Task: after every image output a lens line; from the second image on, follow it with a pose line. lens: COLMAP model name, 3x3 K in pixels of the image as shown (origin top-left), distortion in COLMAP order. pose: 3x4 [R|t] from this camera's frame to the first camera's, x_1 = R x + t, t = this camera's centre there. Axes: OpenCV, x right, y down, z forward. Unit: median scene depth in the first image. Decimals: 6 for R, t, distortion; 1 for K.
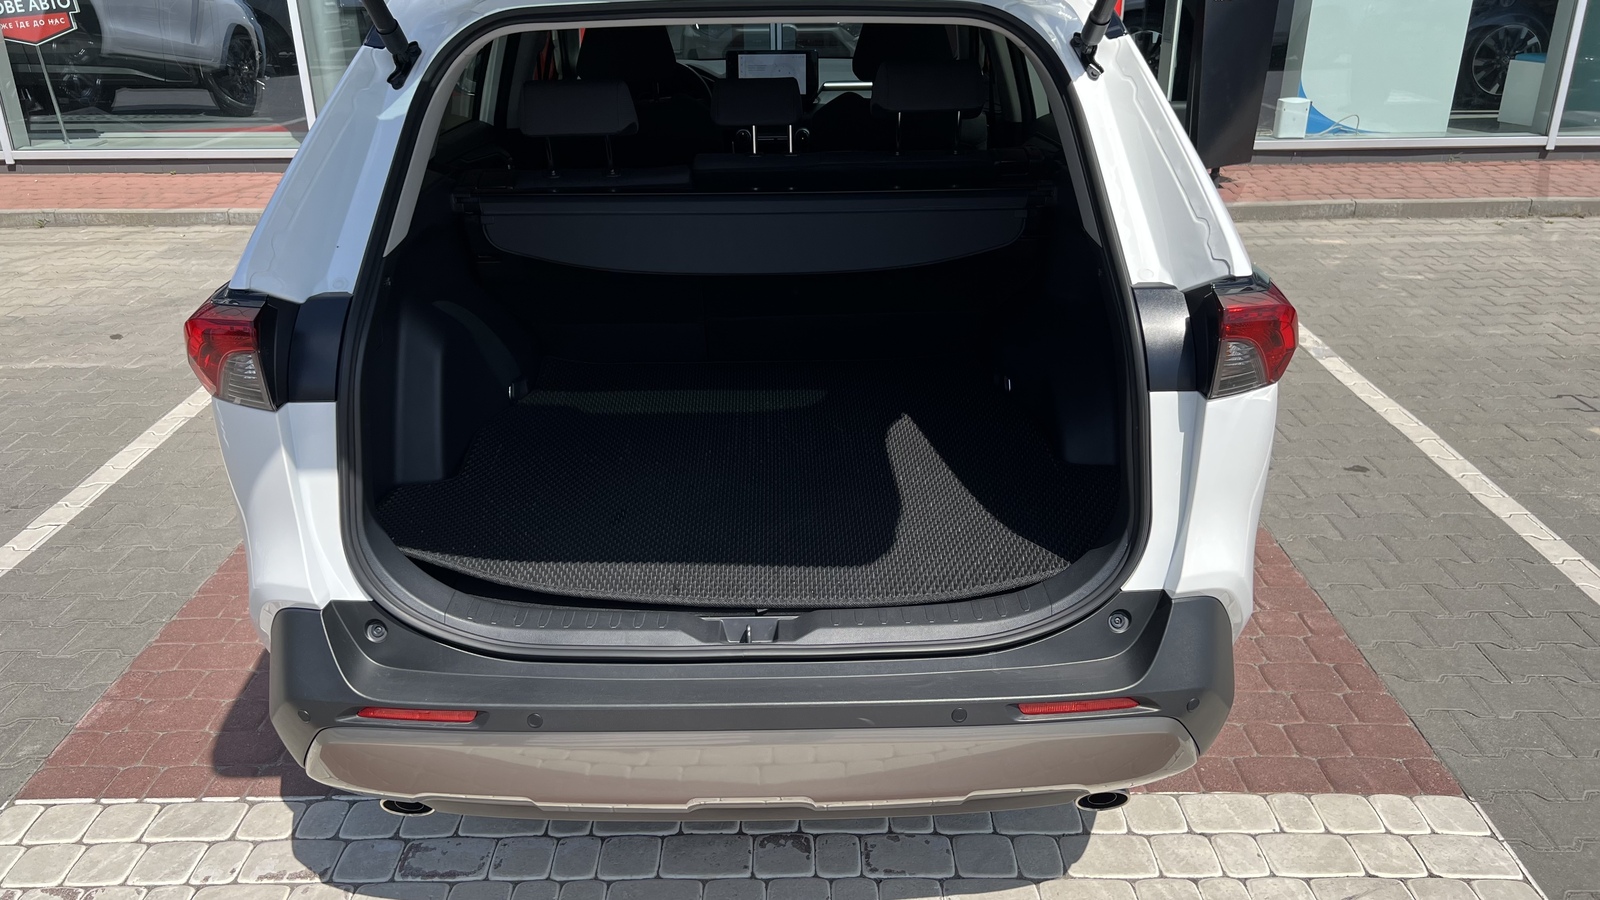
lens RADIAL K [[1175.0, 0, 799.8], [0, 1175.0, 447.1], [0, 0, 1]] dist [0.049137, -0.053777]
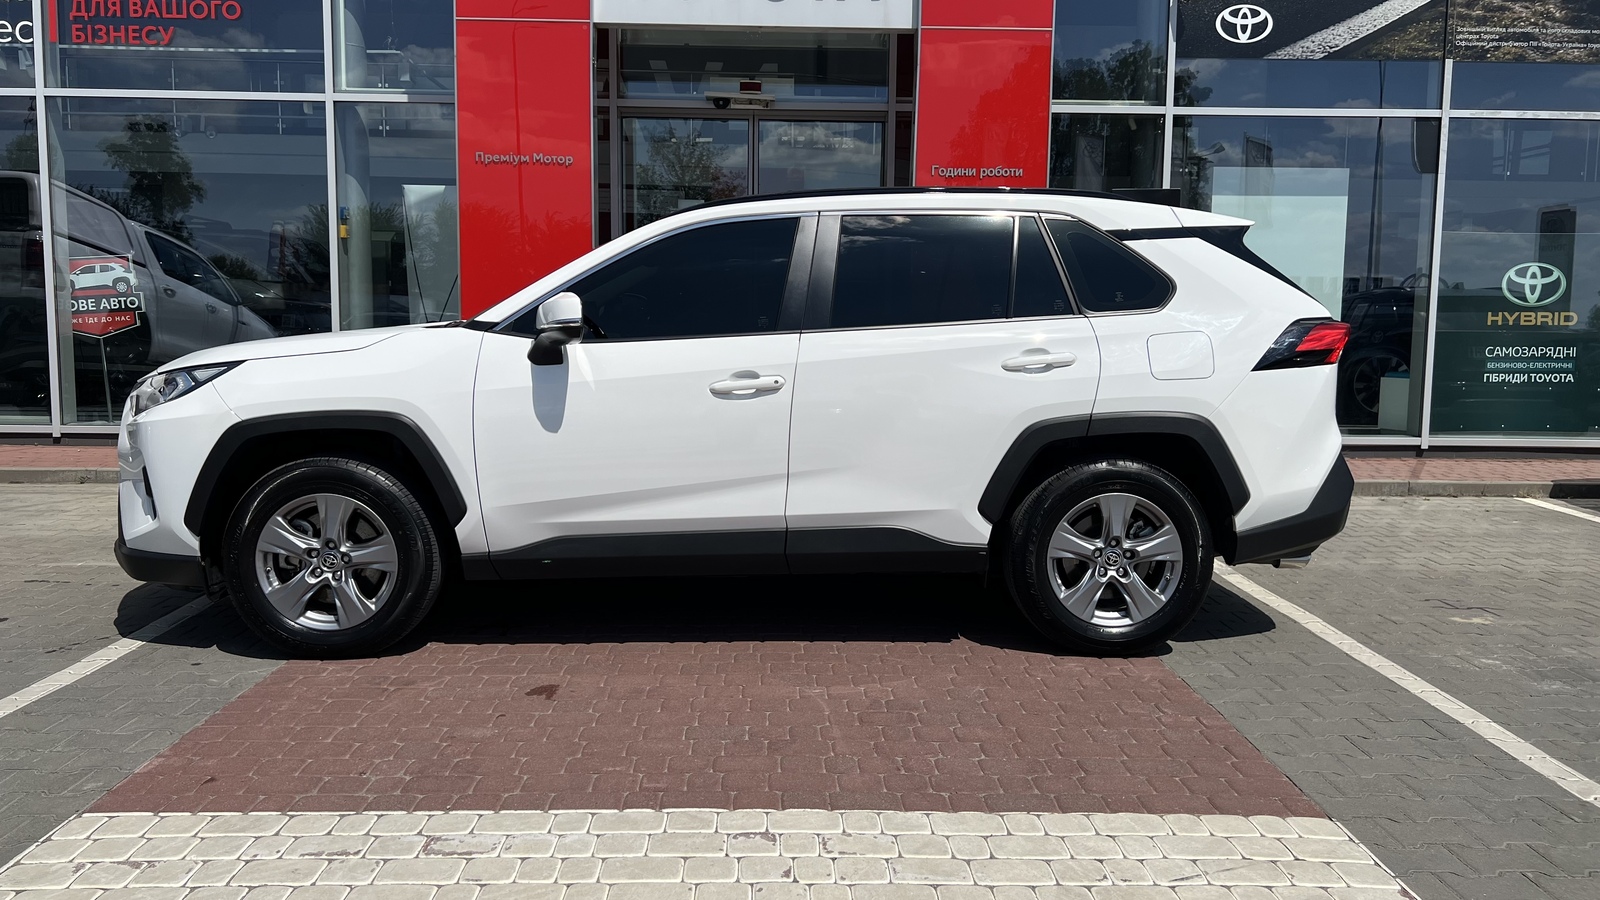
lens RADIAL K [[1164.0, 0, 800.0], [0, 1164.0, 450.0], [0, 0, 1]] dist [0.049251, -0.051945]
pose [[0.999490, 0.017908, 0.026451, -0.003446], [-0.009341, 0.955728, -0.294102, 0.212067], [-0.030547, 0.293705, 0.955408, -0.153980]]
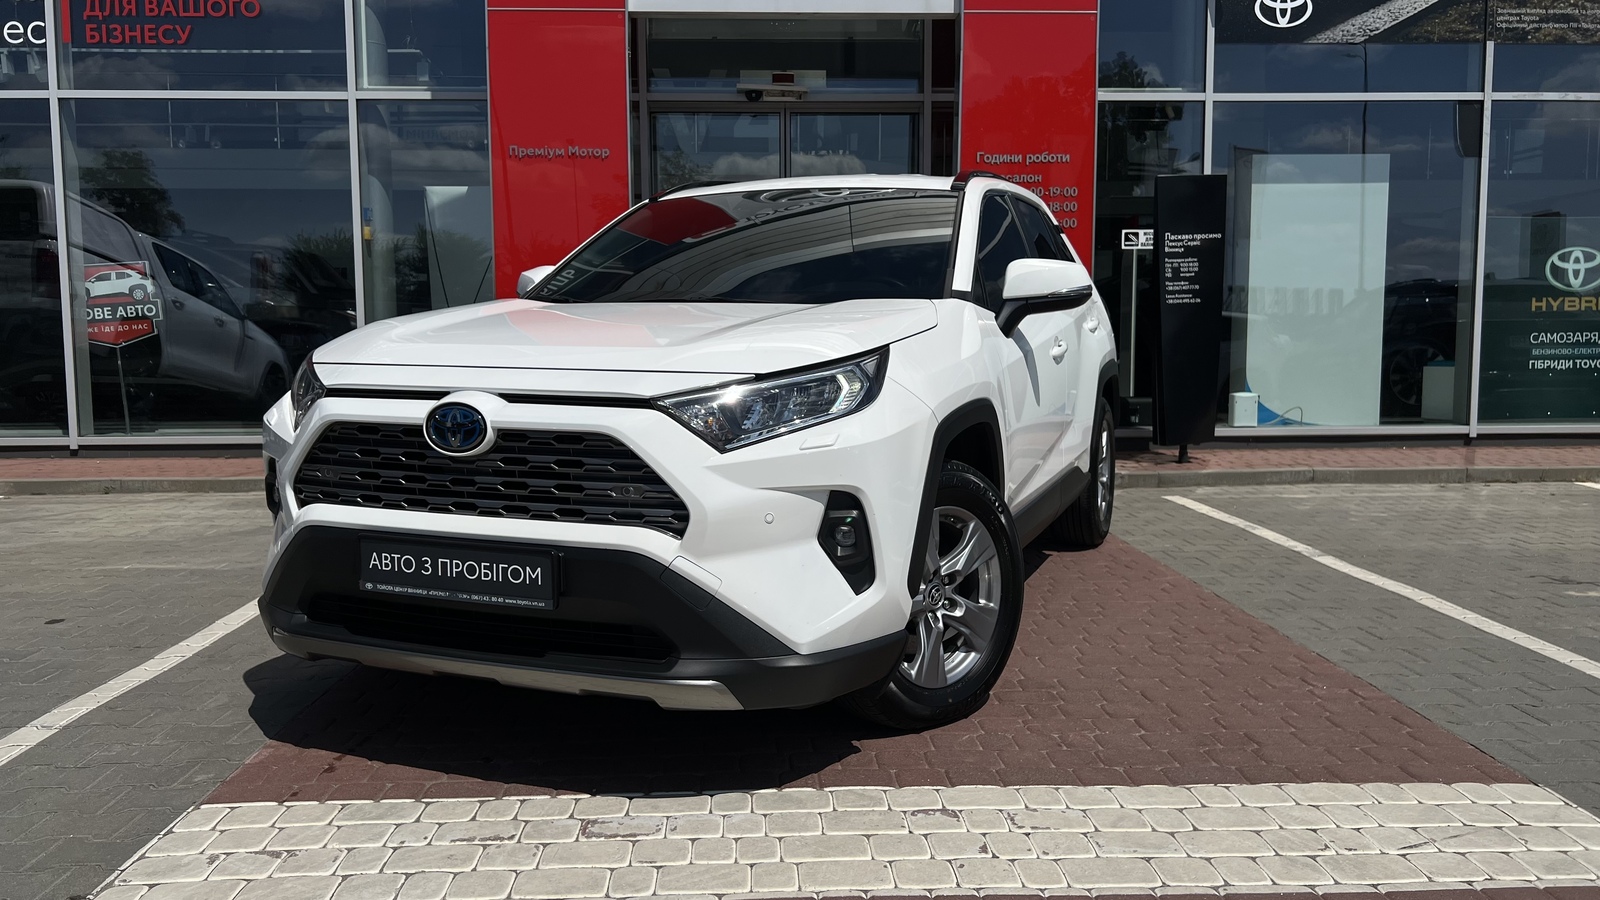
lens RADIAL K [[1166.9, 0, 797.4], [0, 1166.9, 460.2], [0, 0, 1]] dist [0.047762, -0.052164]
pose [[0.999275, 0.000284, 0.038066, -0.123183], [0.011264, 0.952986, -0.302806, 0.240394], [-0.036363, 0.303015, 0.952292, -0.083970]]
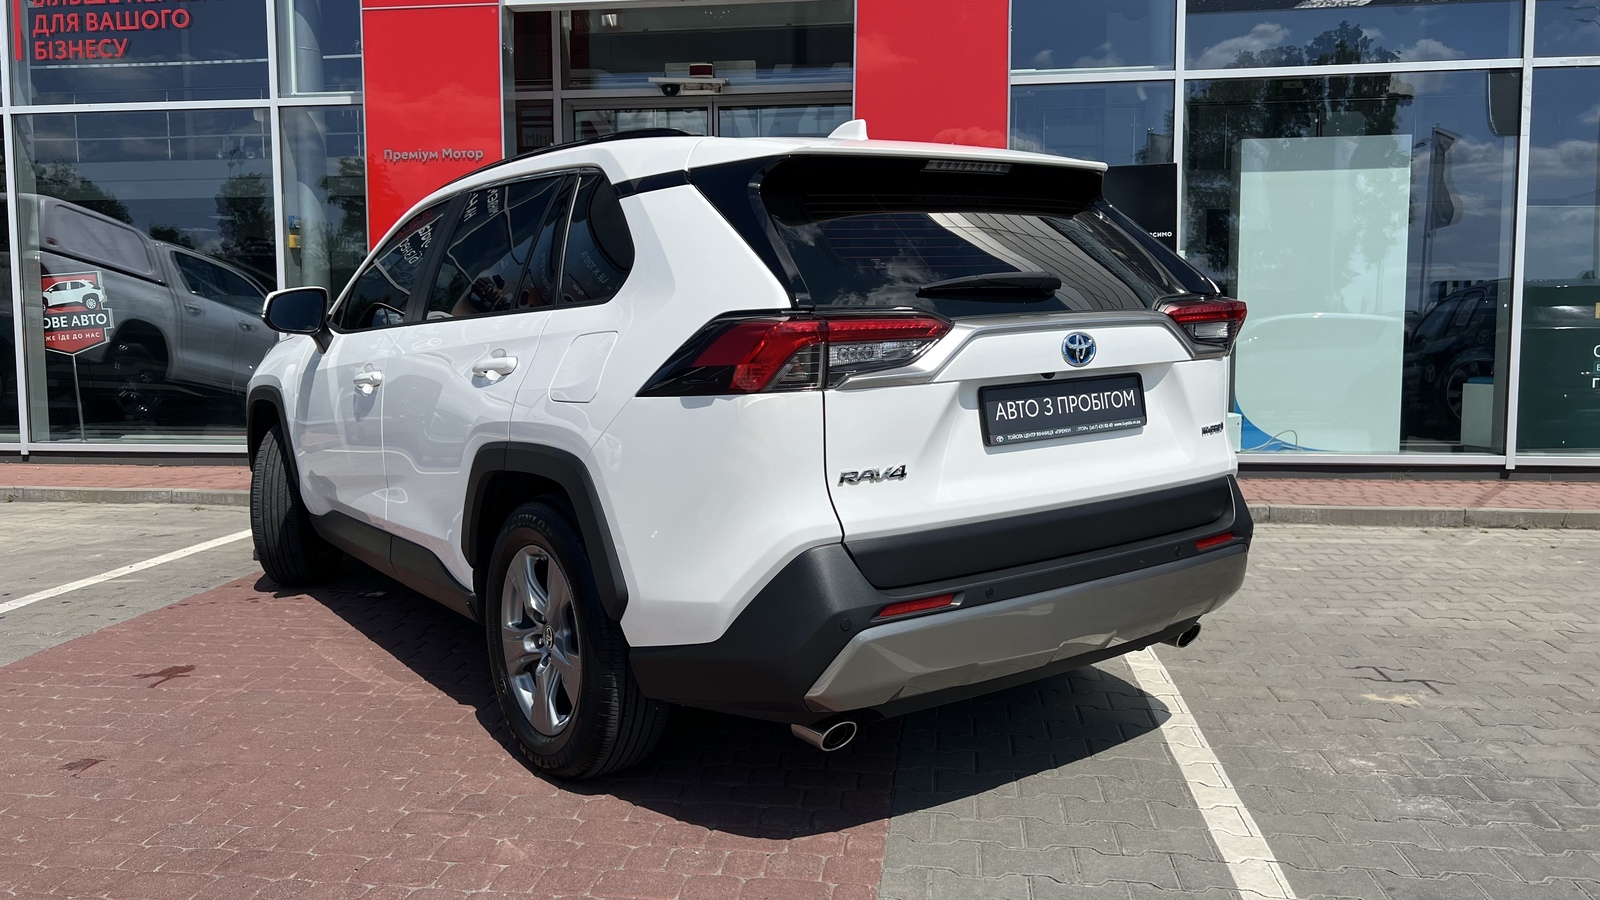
lens RADIAL K [[1175.0, 0, 799.8], [0, 1175.0, 447.1], [0, 0, 1]] dist [0.049137, -0.053777]
pose [[0.992003, 0.017520, -0.124991, 0.443724], [-0.055383, 0.950307, -0.306348, 0.125807], [0.113412, 0.310820, 0.943678, 0.092514]]
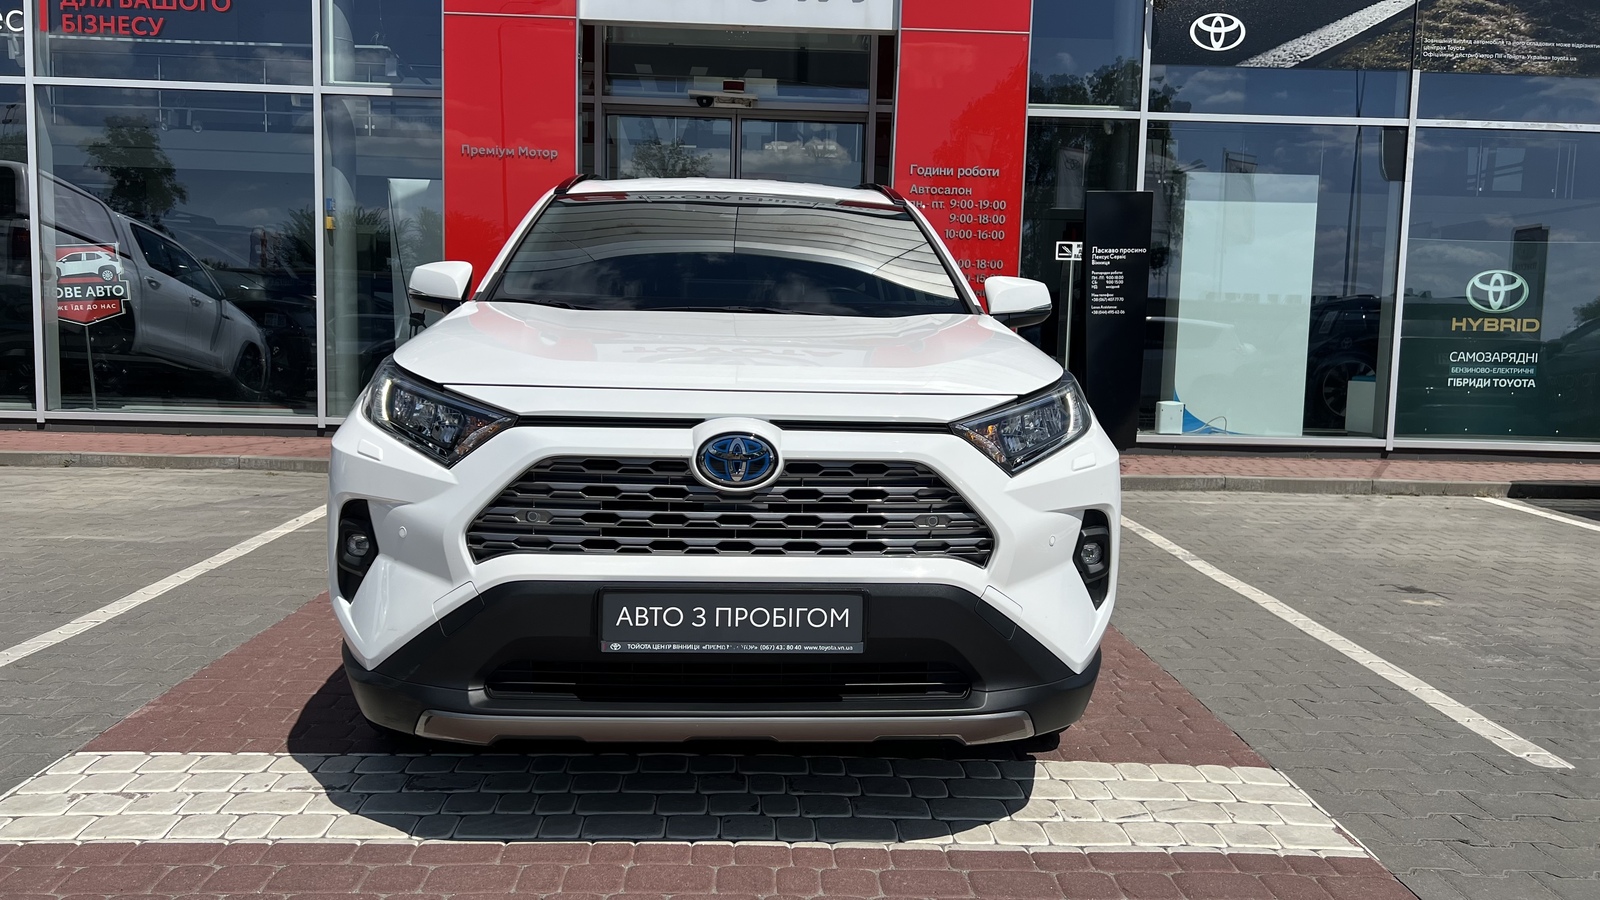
lens RADIAL K [[1161.9, 0, 795.1], [0, 1161.9, 455.9], [0, 0, 1]] dist [0.049073, -0.051558]
pose [[0.998833, 0.029489, 0.038259, 0.003174], [-0.016752, 0.954346, -0.298234, 0.258241], [-0.045307, 0.297245, 0.953726, -0.177583]]
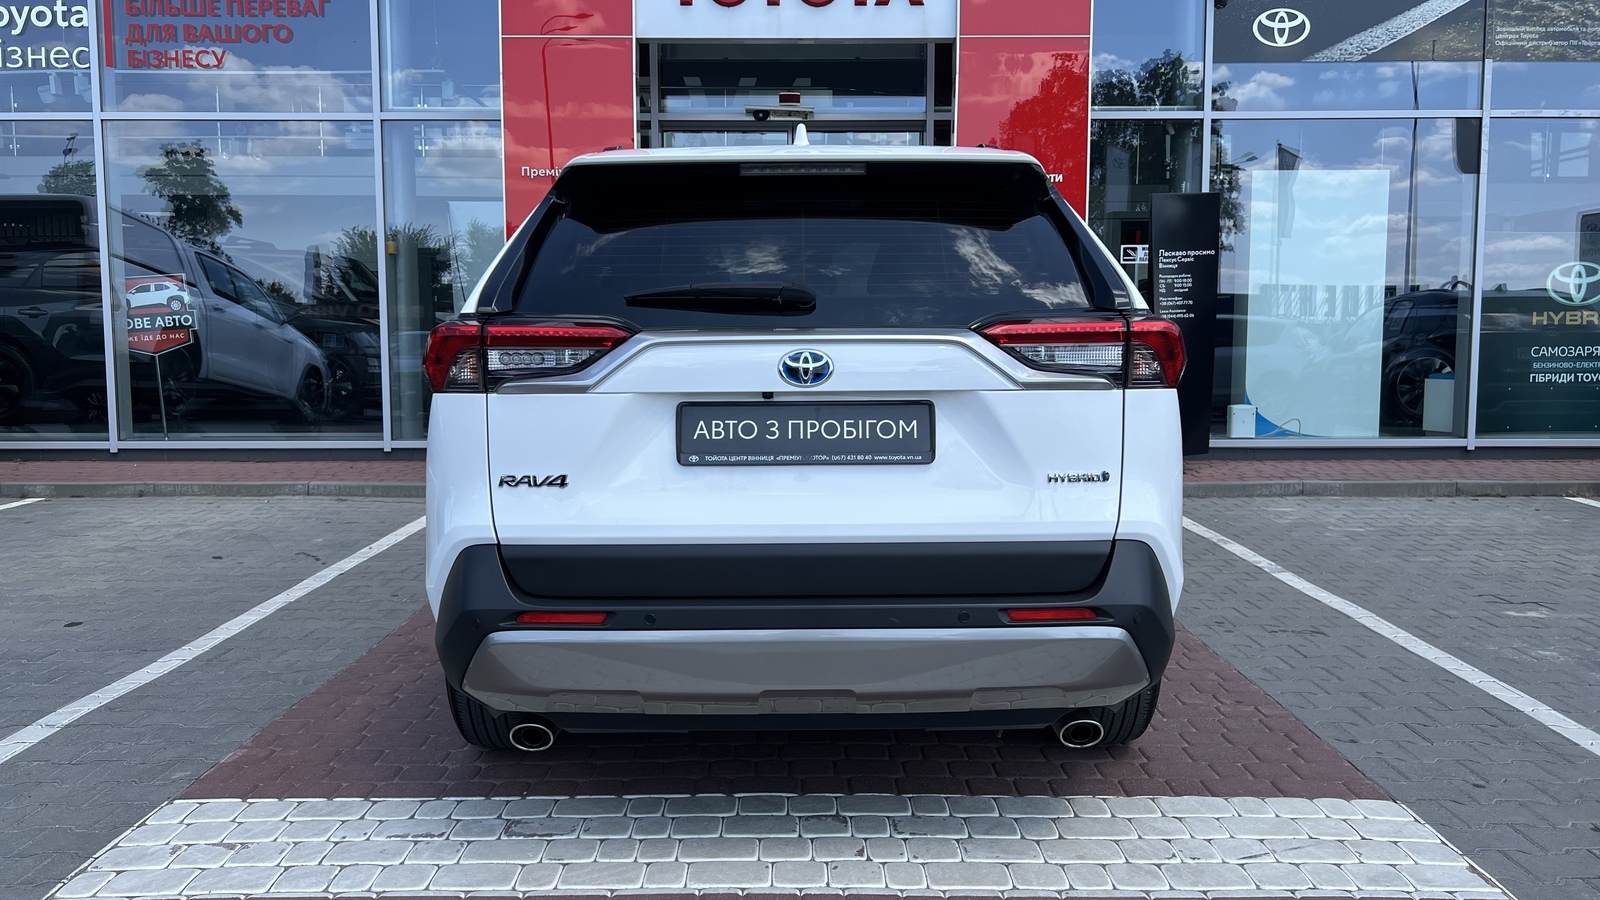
lens RADIAL K [[1166.9, 0, 806.7], [0, 1166.9, 451.4], [0, 0, 1]] dist [0.045221, -0.048680]
pose [[0.999961, 0.007380, 0.004935, -0.027848], [-0.005518, 0.952108, -0.305713, 0.235521], [-0.006955, 0.305674, 0.952111, -0.167984]]
